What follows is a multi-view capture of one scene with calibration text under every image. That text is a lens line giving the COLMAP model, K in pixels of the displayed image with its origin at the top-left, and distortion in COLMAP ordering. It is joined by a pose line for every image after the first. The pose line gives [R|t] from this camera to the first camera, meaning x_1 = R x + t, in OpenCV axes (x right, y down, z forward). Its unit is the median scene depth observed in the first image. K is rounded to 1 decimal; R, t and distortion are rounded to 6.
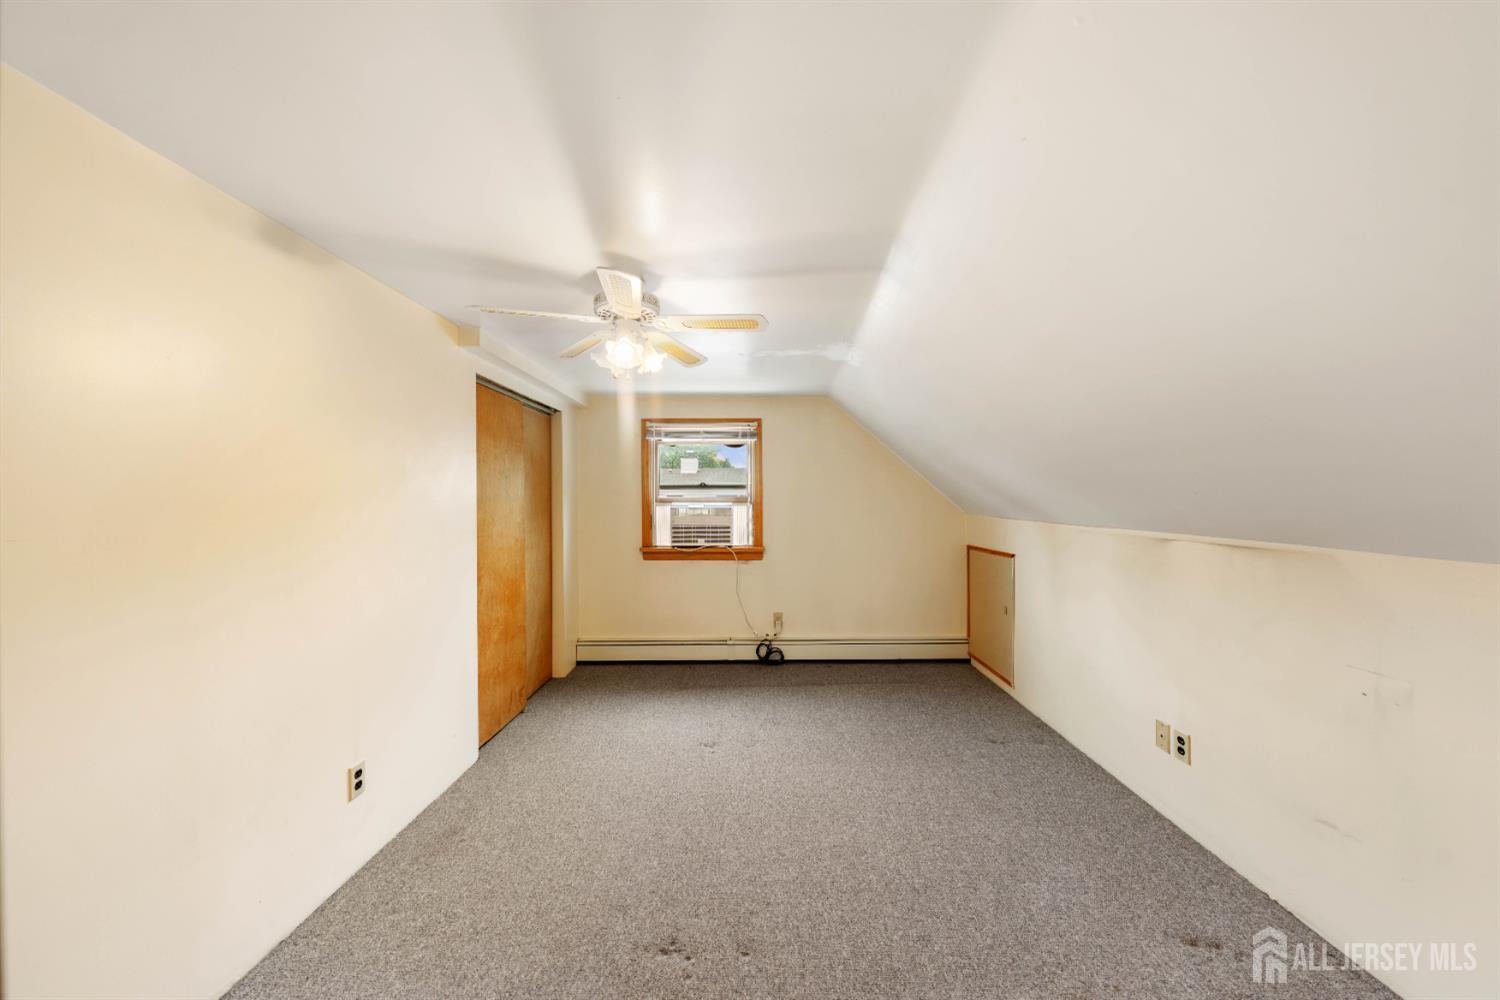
lens RADIAL K [[525.7, 0, 750.9], [0, 525.7, 500.3], [0, 0, 1]] dist [-0.001949, 0.000042]
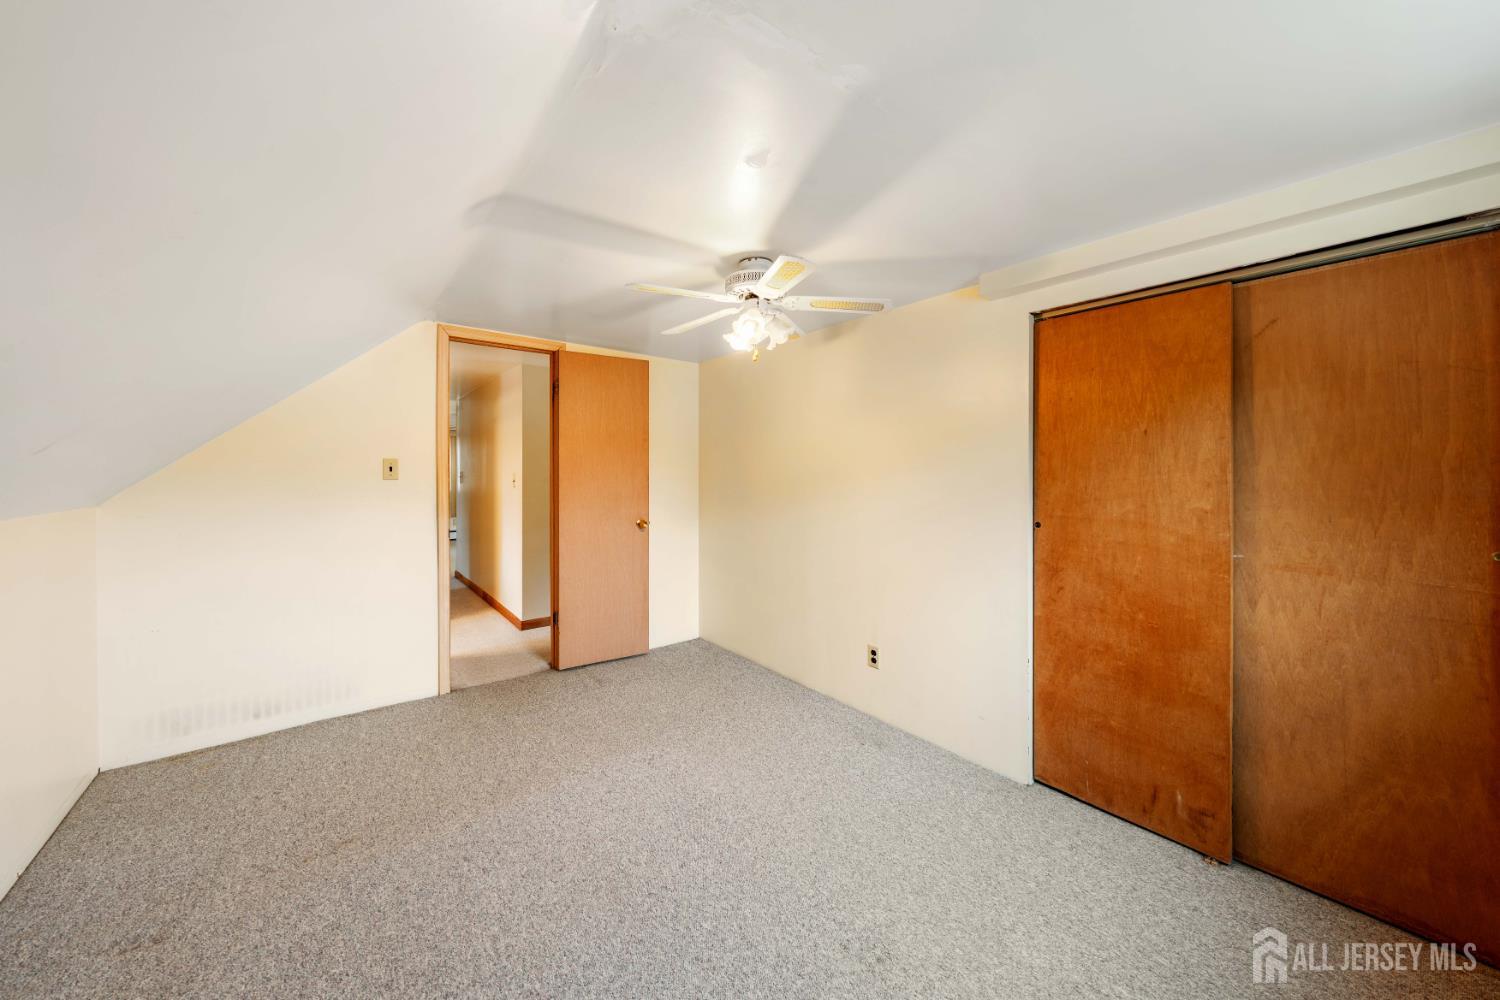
lens RADIAL K [[525.7, 0, 730.8], [0, 525.7, 469.6], [0, 0, 1]] dist [-0.001949, 0.000042]
pose [[-0.782336, 0.002455, -0.622851, 0.337782], [0.000414, 0.999994, 0.003422, -0.002316], [0.622856, 0.002419, -0.782333, 1.308772]]
